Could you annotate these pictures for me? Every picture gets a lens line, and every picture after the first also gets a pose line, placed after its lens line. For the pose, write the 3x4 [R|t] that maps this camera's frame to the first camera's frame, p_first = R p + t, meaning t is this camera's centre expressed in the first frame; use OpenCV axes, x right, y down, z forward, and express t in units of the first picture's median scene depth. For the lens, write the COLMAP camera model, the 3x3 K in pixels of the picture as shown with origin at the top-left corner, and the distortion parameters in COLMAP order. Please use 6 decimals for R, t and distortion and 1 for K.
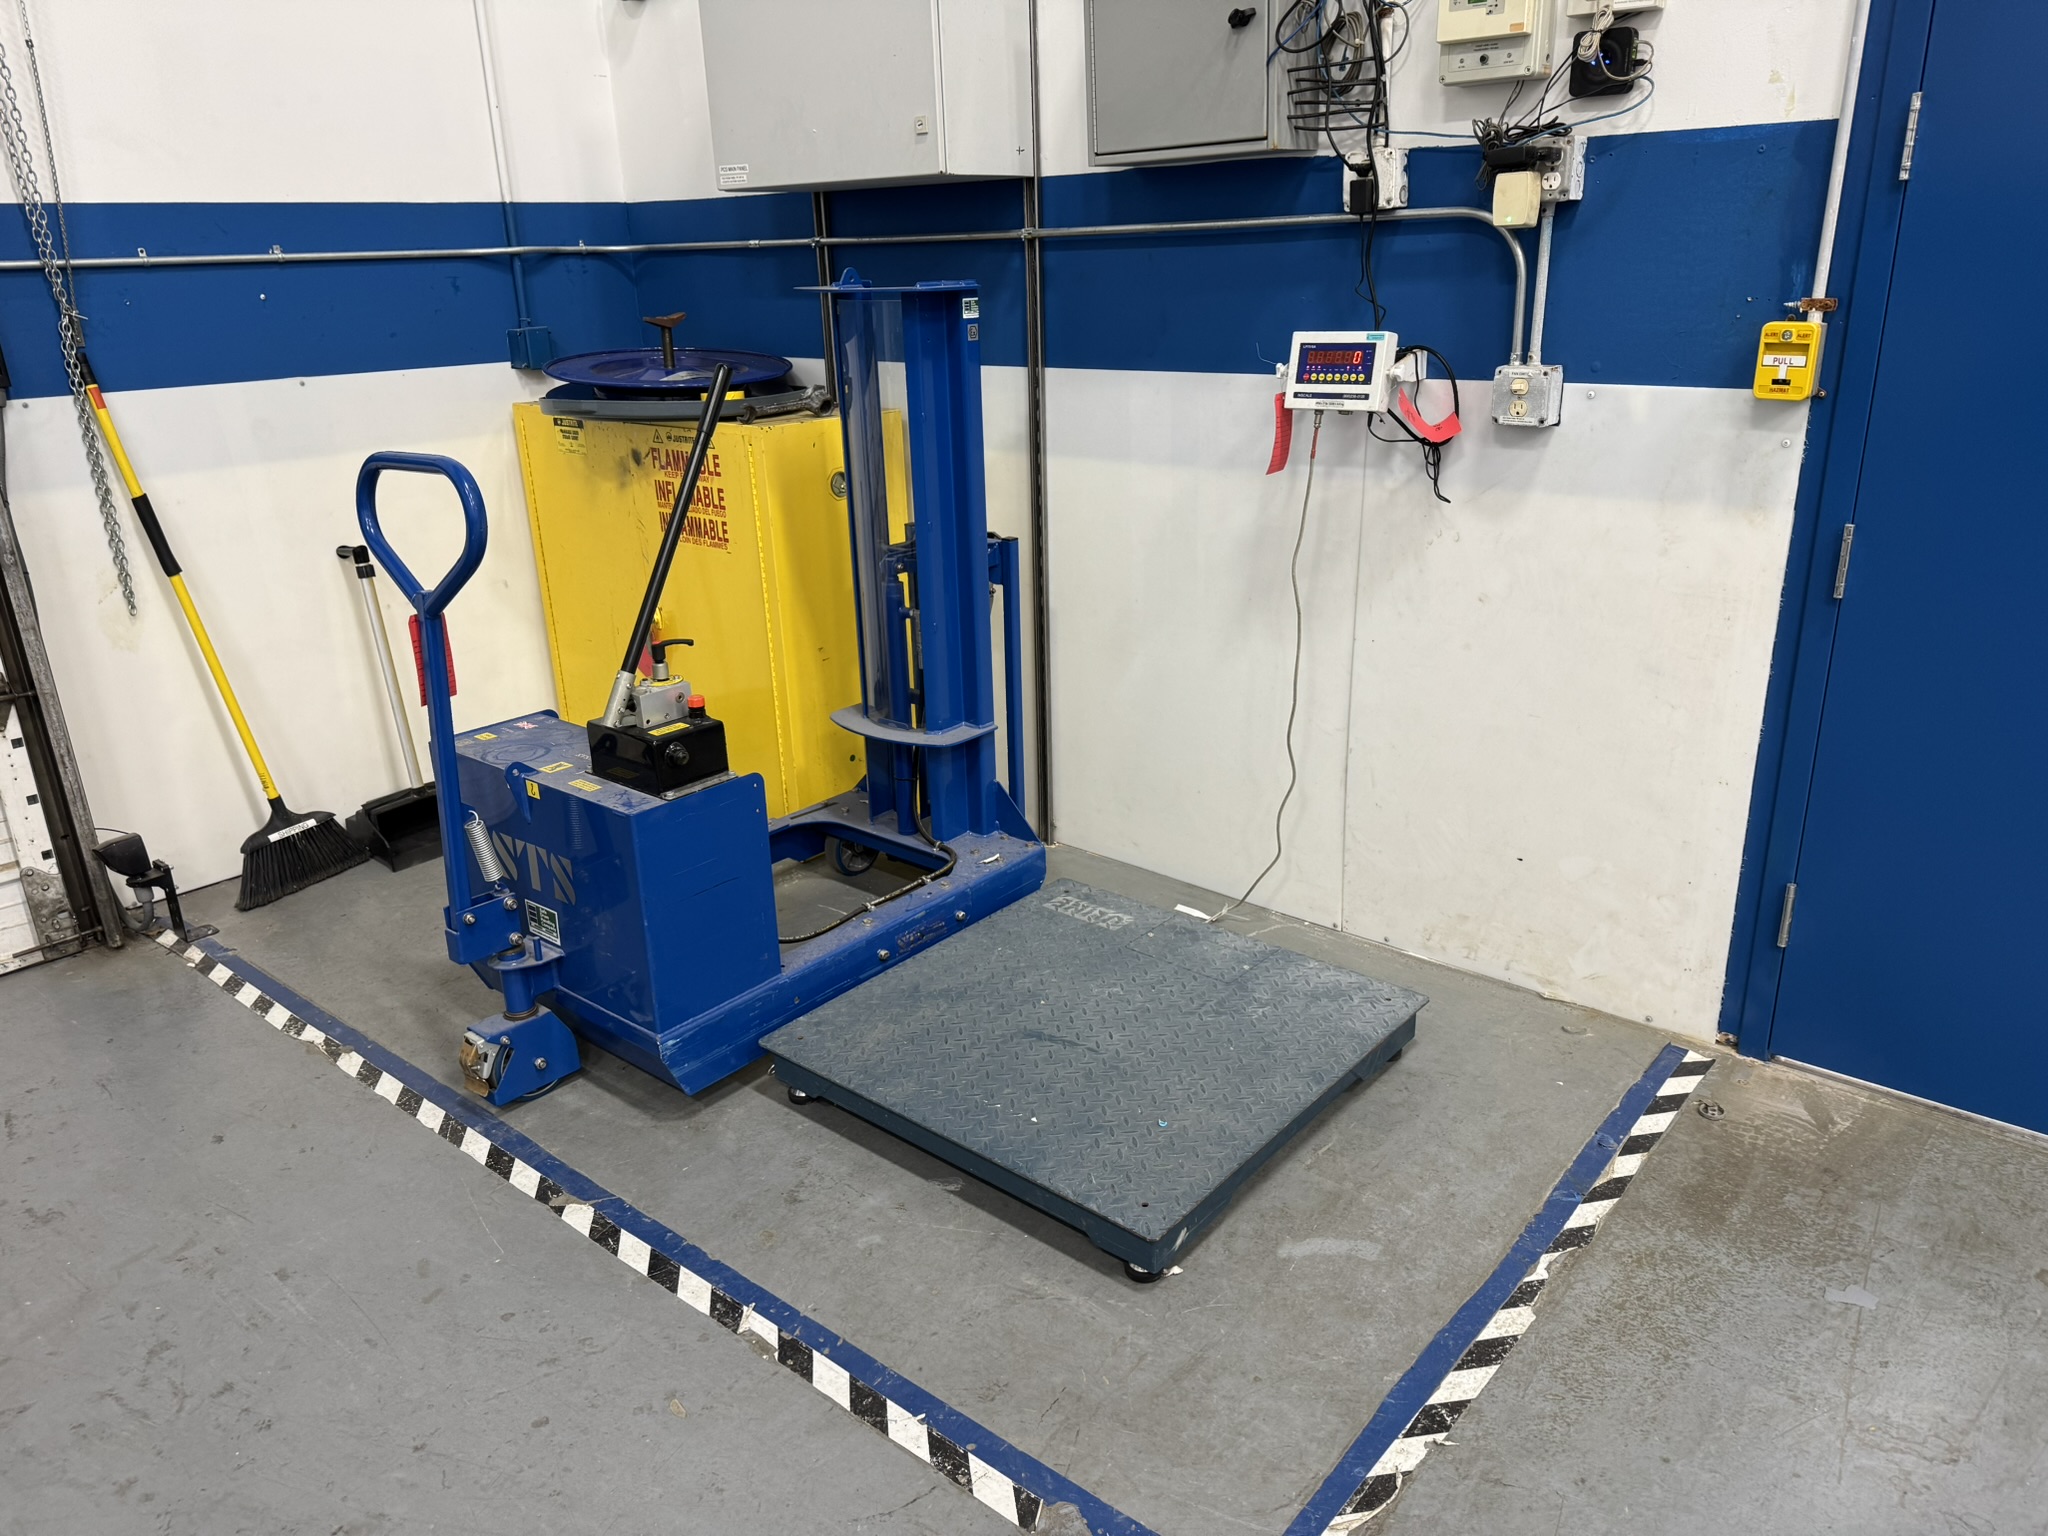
lens RADIAL K [[1453.3, 0, 1025.6], [0, 1453.3, 771.1], [0, 0, 1]] dist [0.012497, -0.015856]
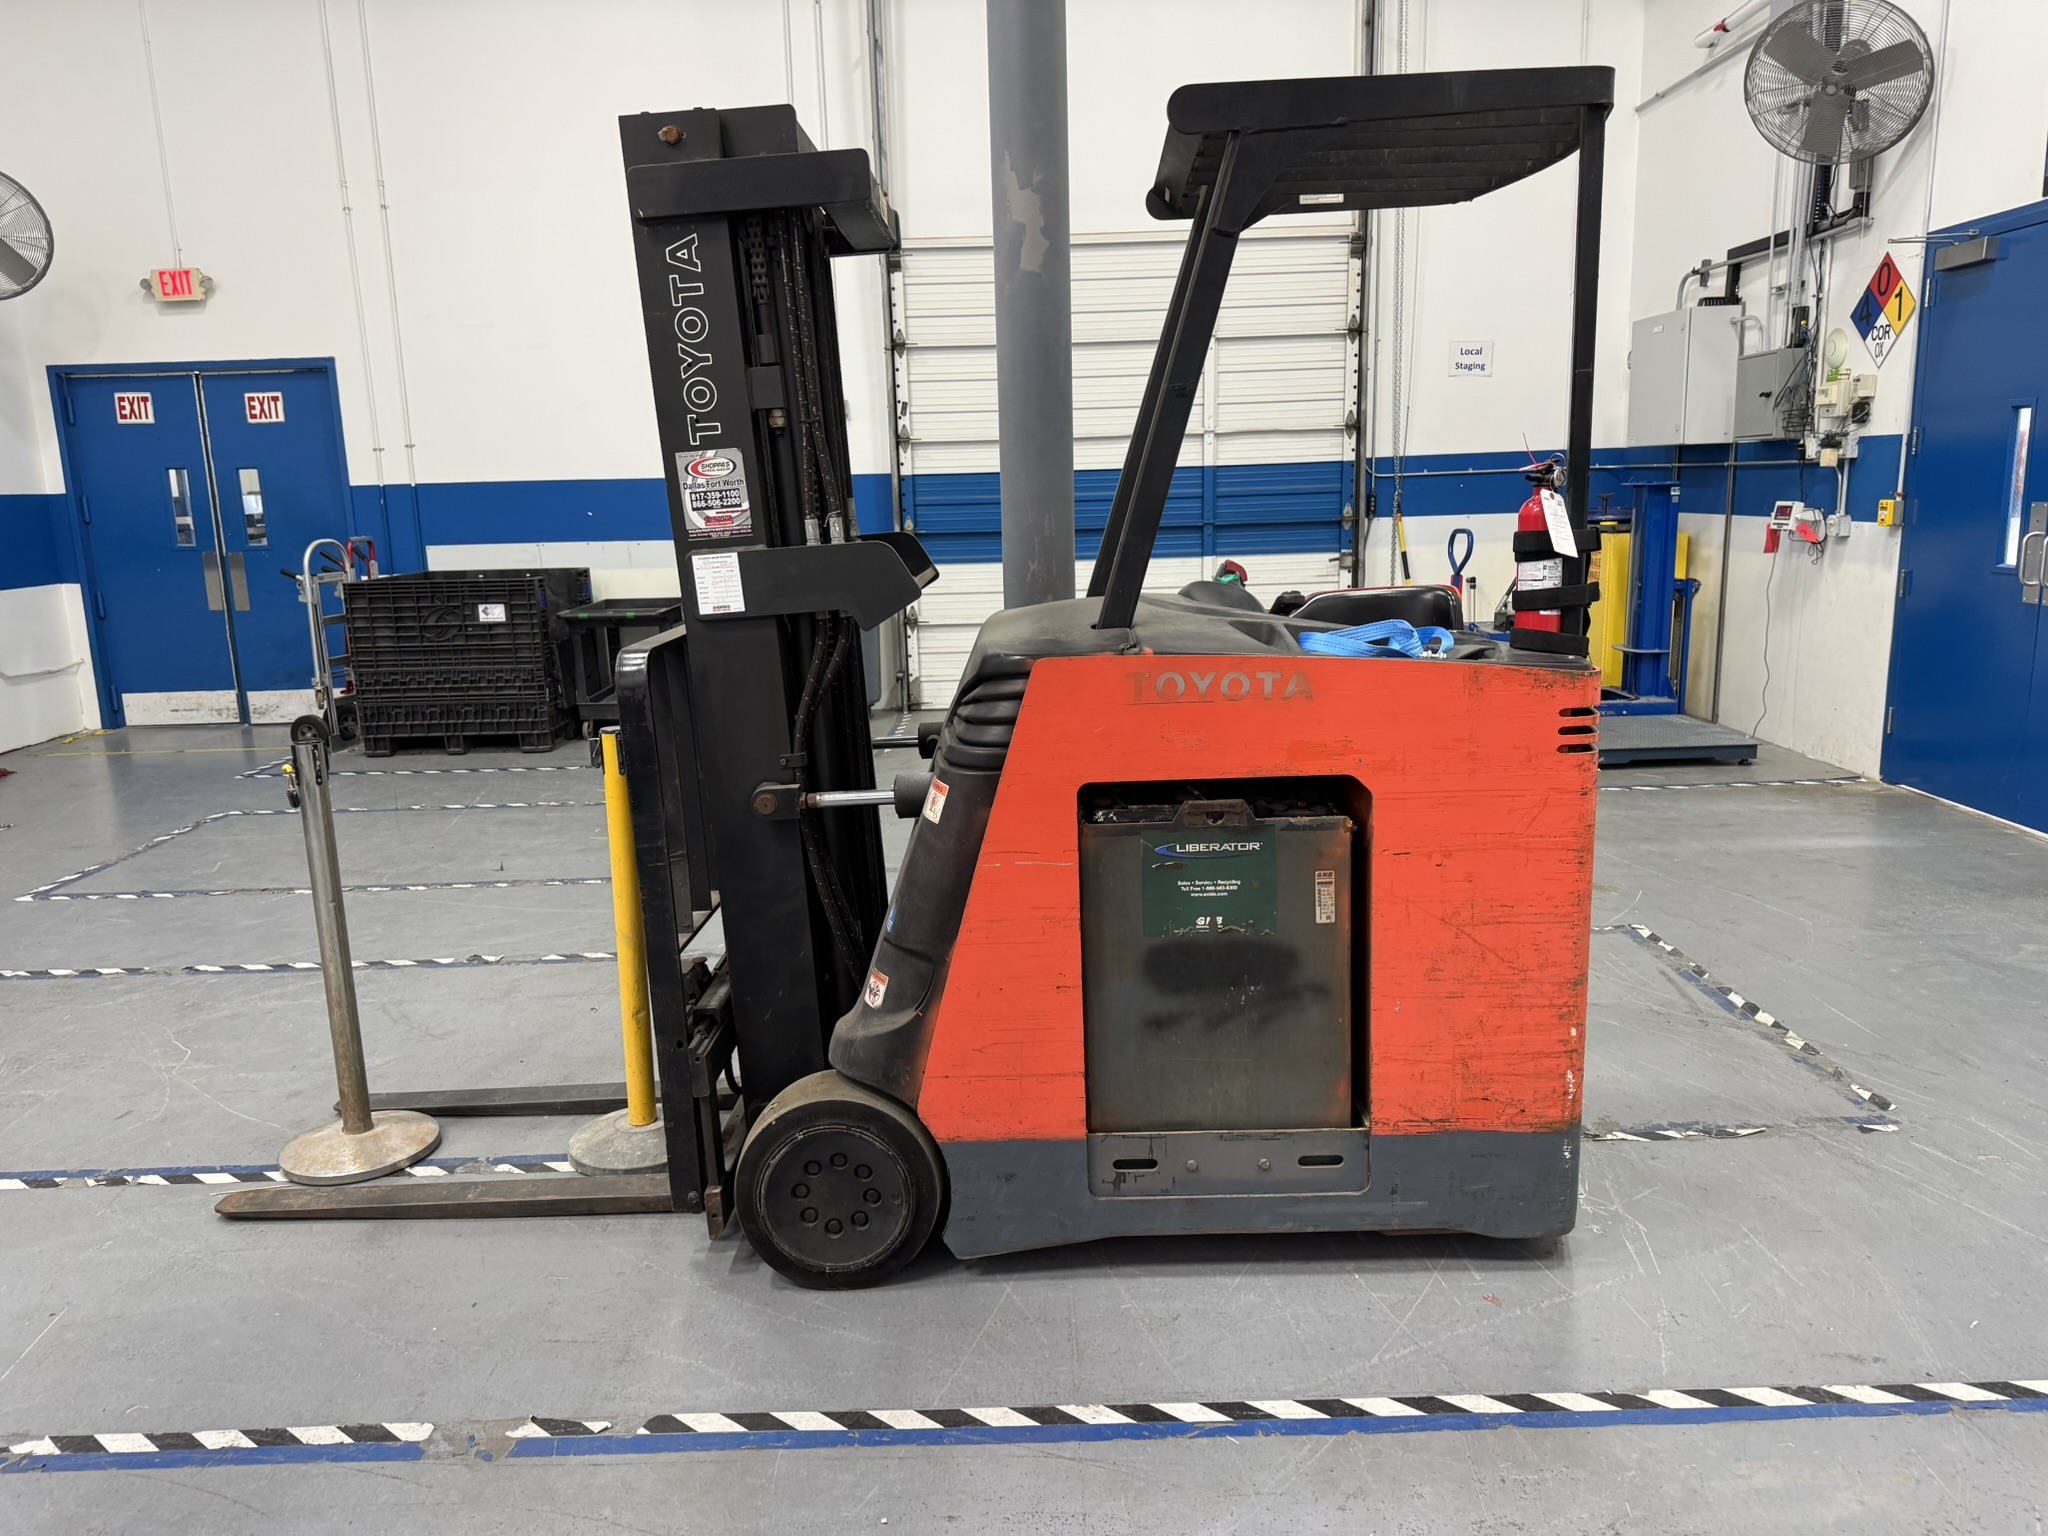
lens RADIAL K [[1453.3, 0, 1020.8], [0, 1453.3, 773.7], [0, 0, 1]] dist [0.012497, -0.015856]
pose [[0.666388, 0.159560, -0.728332, 1.337072], [-0.245519, 0.969314, -0.012285, 0.584088], [0.704022, 0.187006, 0.685114, -1.804156]]
